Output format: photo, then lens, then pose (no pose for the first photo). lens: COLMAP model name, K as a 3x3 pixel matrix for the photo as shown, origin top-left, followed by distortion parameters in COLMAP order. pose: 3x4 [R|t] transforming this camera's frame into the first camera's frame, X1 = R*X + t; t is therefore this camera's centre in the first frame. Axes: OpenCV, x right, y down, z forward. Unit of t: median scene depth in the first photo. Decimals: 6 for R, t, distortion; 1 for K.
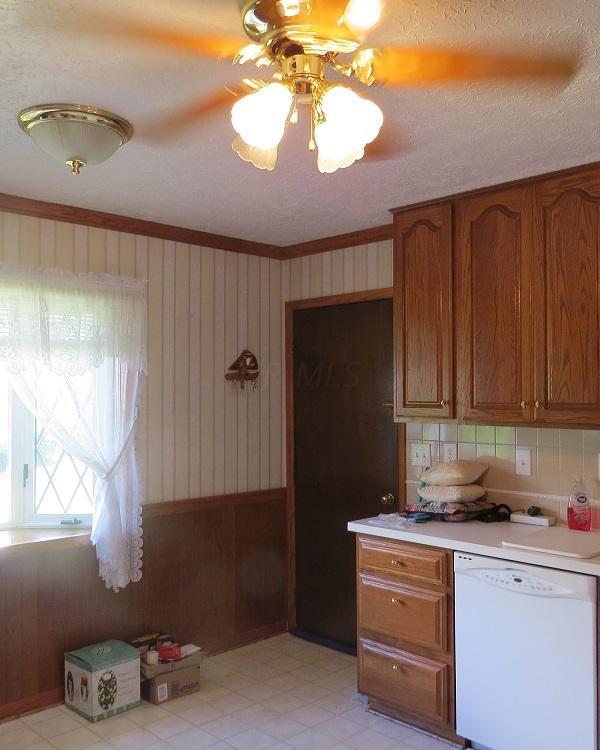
lens RADIAL K [[720.4, 0, 300.0], [0, 720.4, 375.0], [0, 0, 1]] dist [-0.004948, -0.005993]
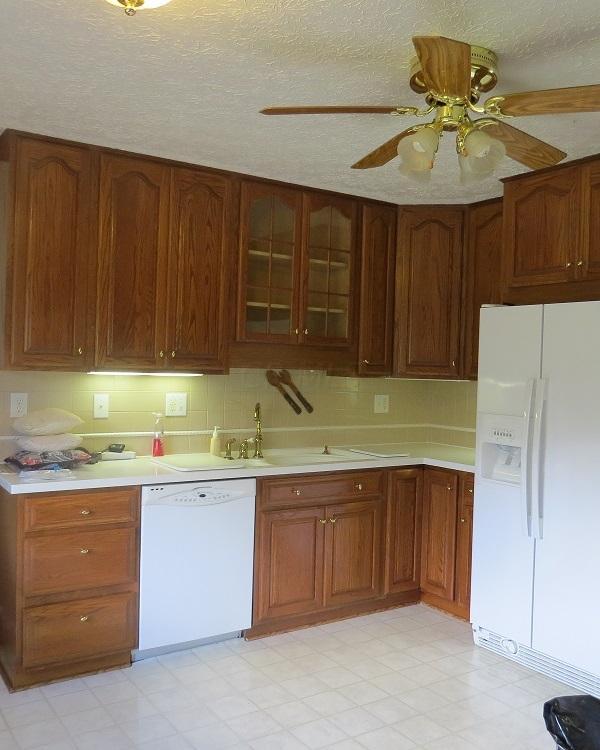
lens RADIAL K [[720.4, 0, 300.0], [0, 720.4, 375.0], [0, 0, 1]] dist [-0.004948, -0.005993]
pose [[0.187584, -0.003802, 0.982241, -0.822195], [-0.047932, 0.998766, 0.013020, 0.051293], [-0.981078, -0.049523, 0.187170, 0.577370]]
